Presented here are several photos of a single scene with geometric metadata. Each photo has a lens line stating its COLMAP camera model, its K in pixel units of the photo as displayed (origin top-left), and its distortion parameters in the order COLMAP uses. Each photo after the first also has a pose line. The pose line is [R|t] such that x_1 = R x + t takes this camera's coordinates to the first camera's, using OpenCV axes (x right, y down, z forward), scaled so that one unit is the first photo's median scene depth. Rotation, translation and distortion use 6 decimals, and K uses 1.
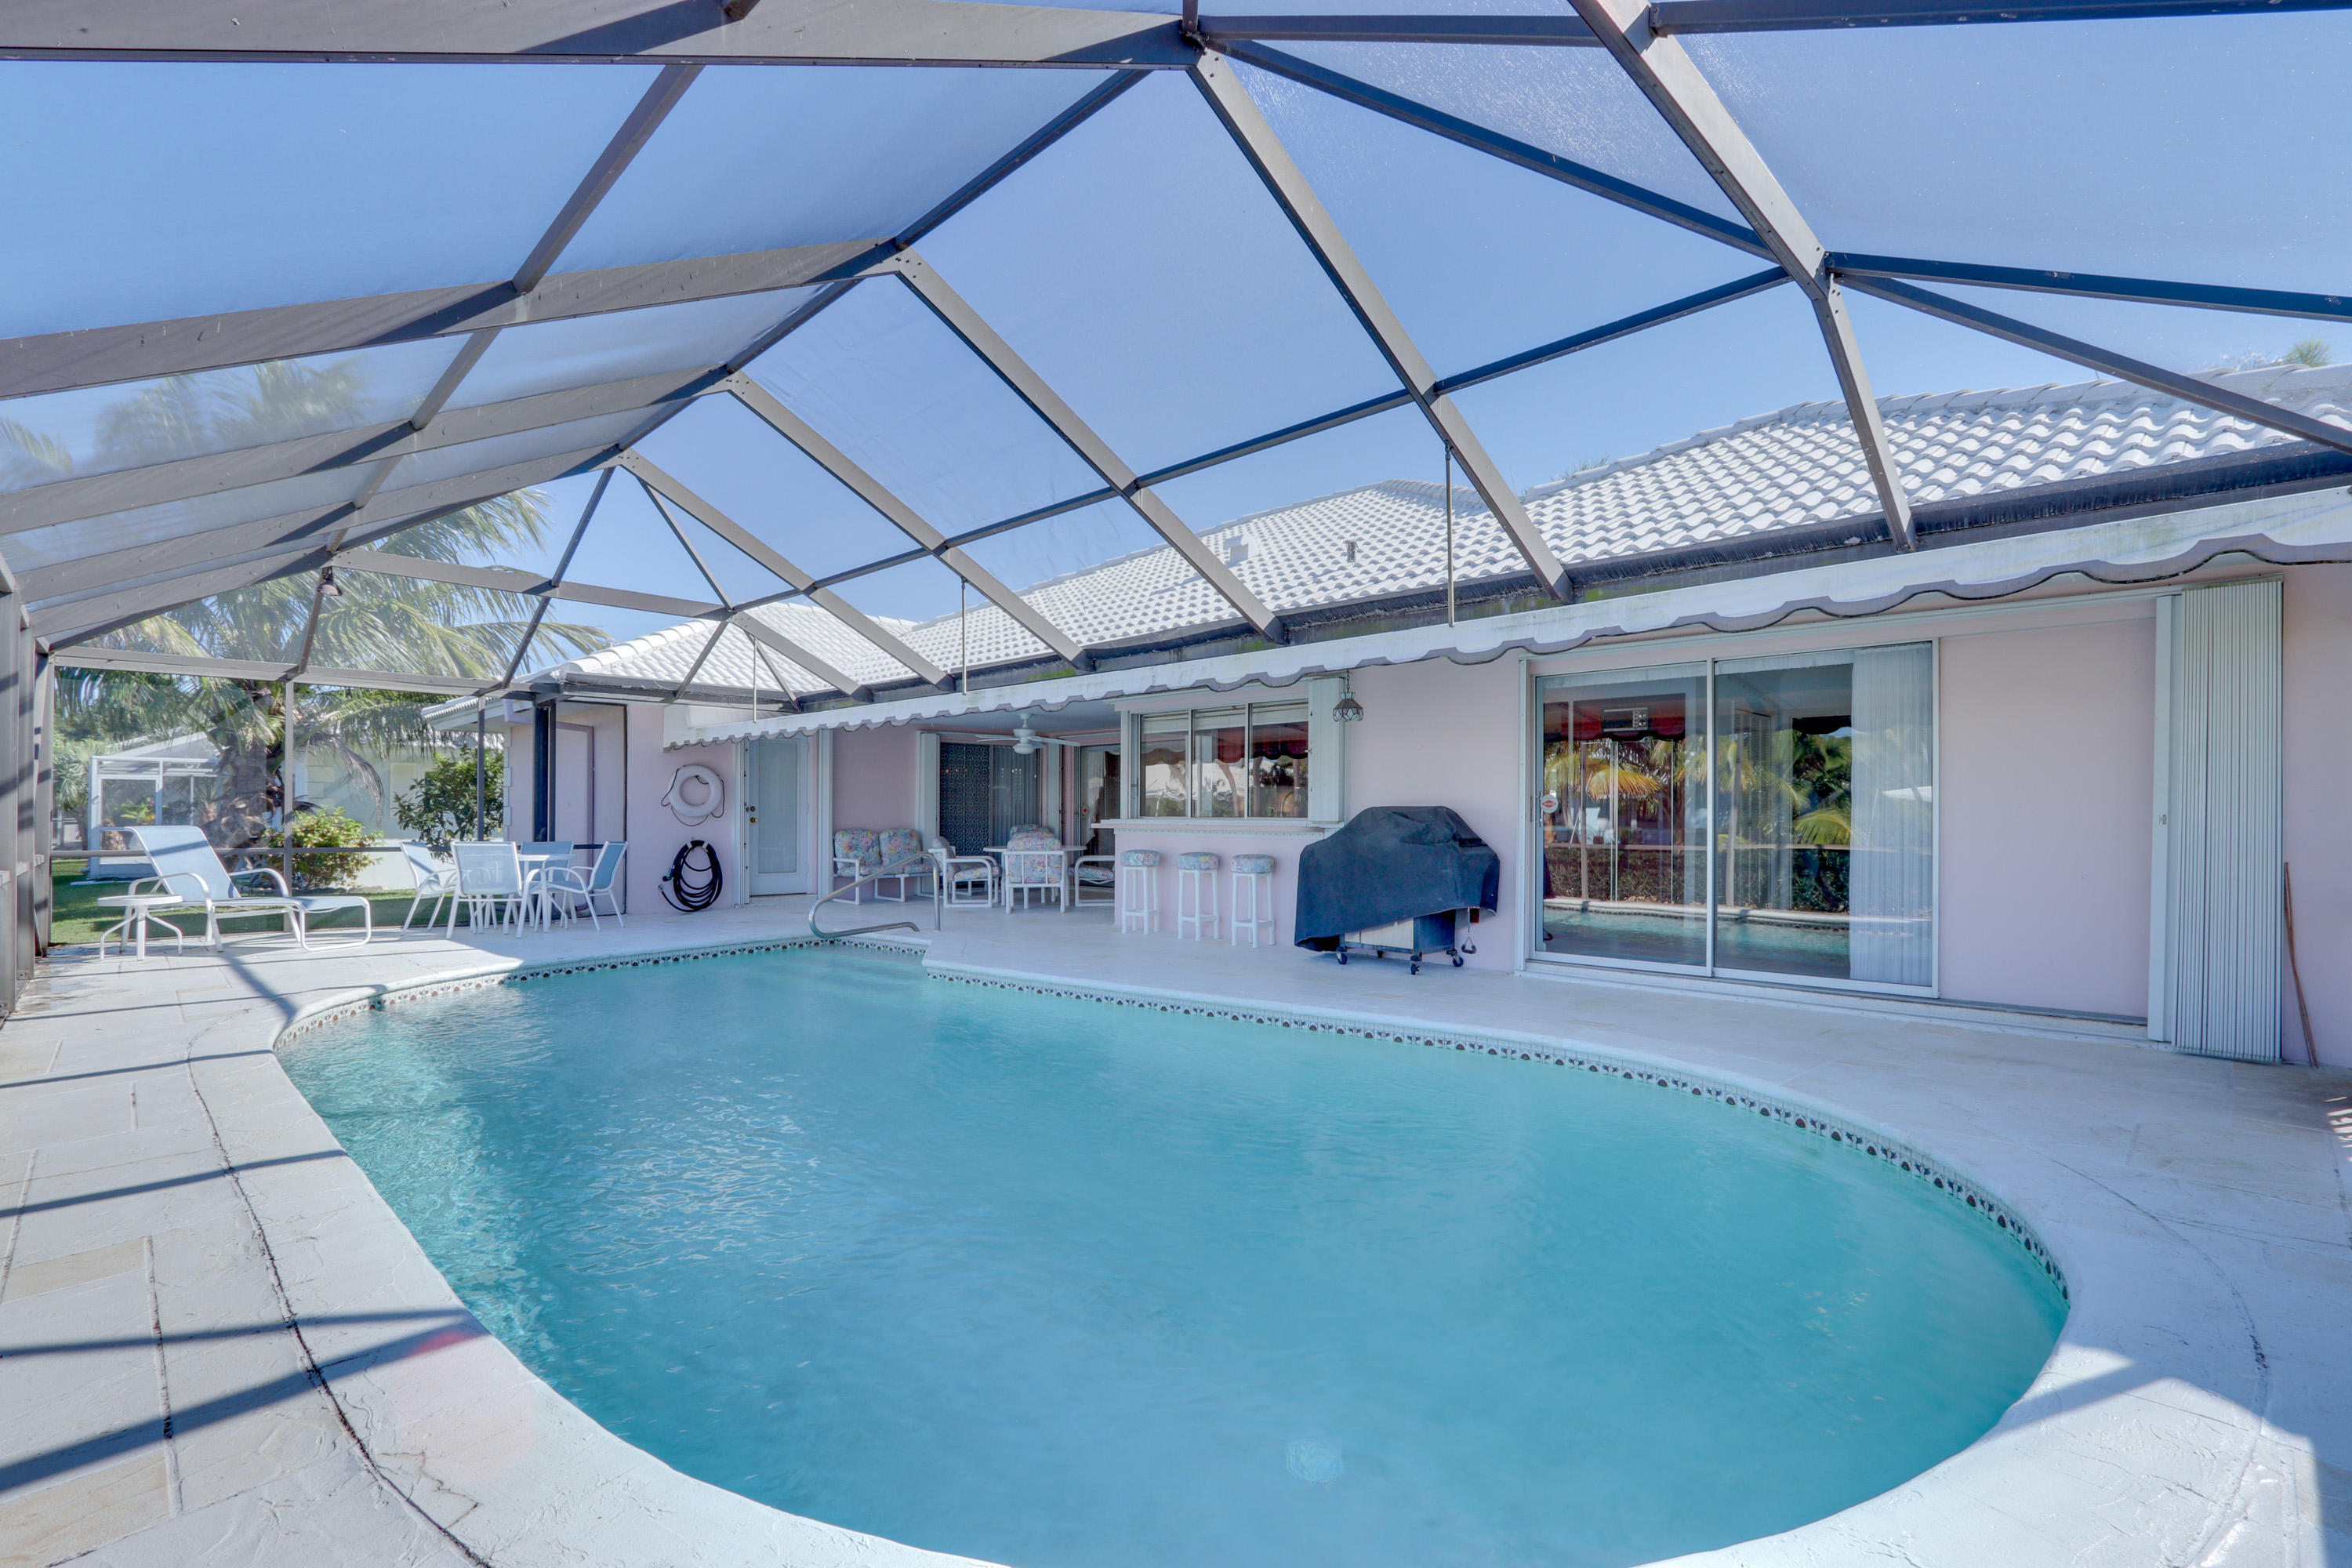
lens RADIAL K [[1075.6, 0, 1176.7], [0, 1075.6, 800.1], [0, 0, 1]] dist [-0.015884, 0.001454]
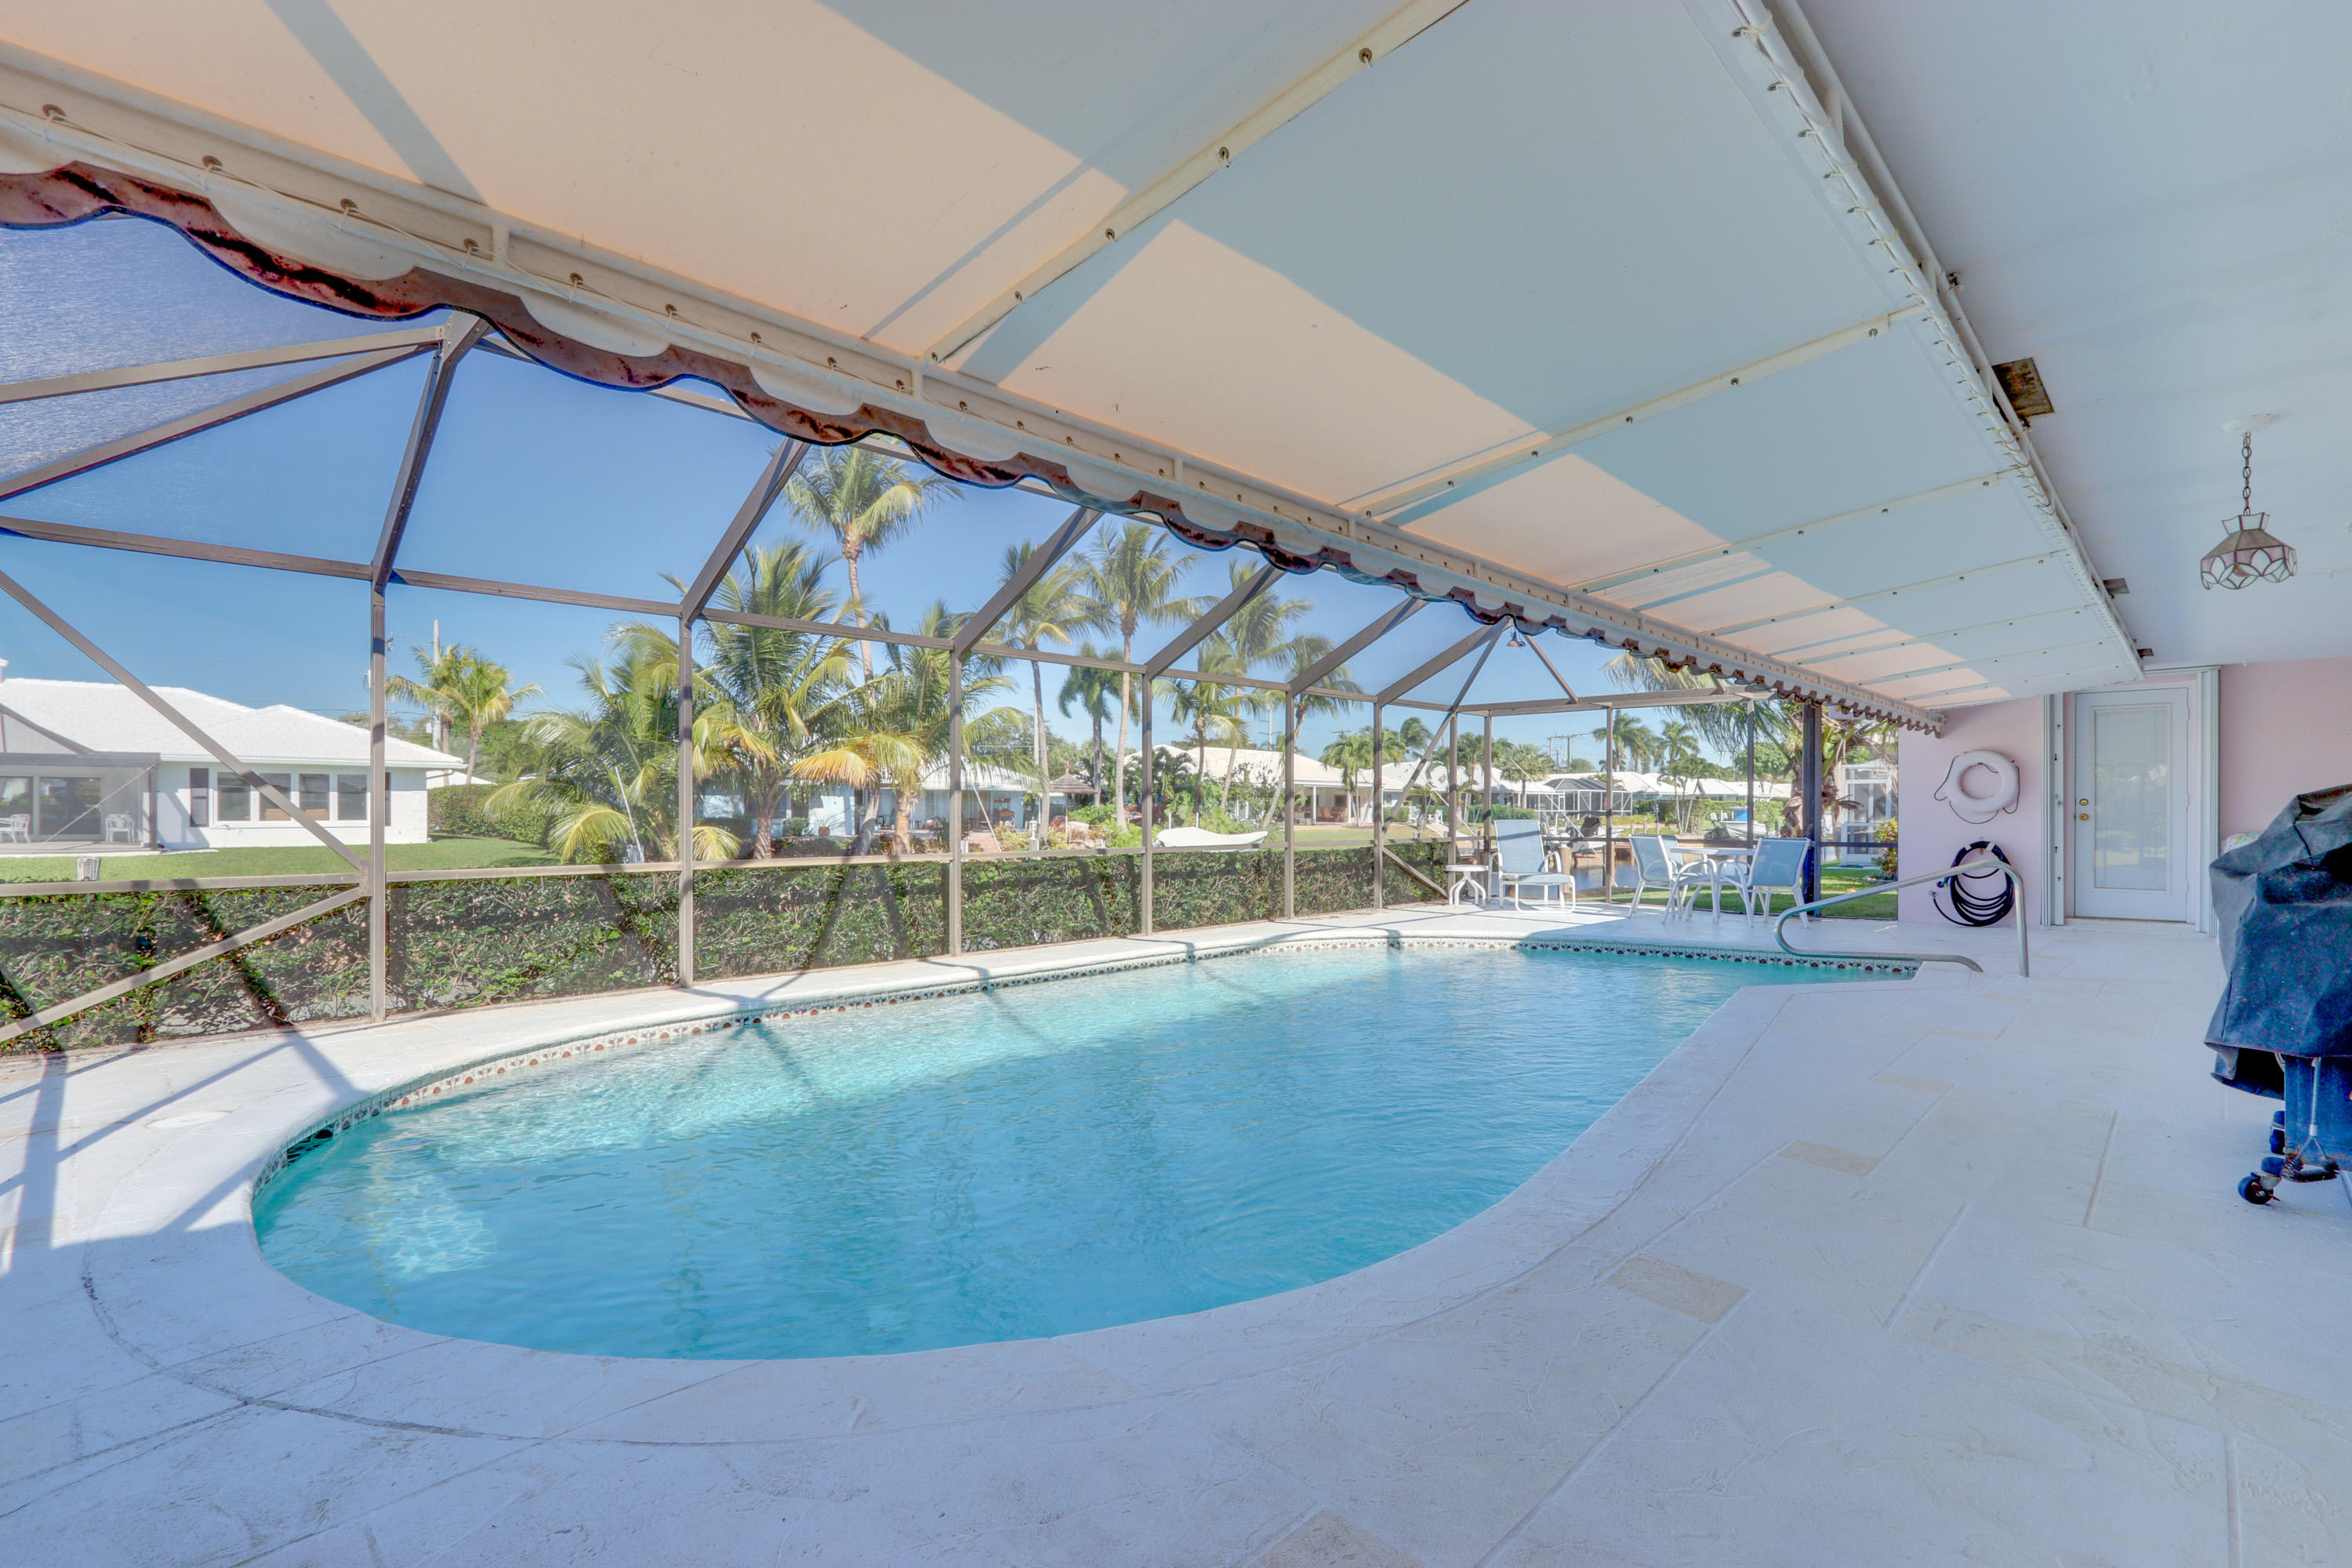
lens RADIAL K [[1075.6, 0, 1155.5], [0, 1075.6, 801.5], [0, 0, 1]] dist [-0.015884, 0.001454]
pose [[-0.007904, -0.012780, -0.999887, 0.518299], [0.016902, 0.999774, -0.012912, 0.010025], [0.999826, -0.017003, -0.007686, 0.518709]]
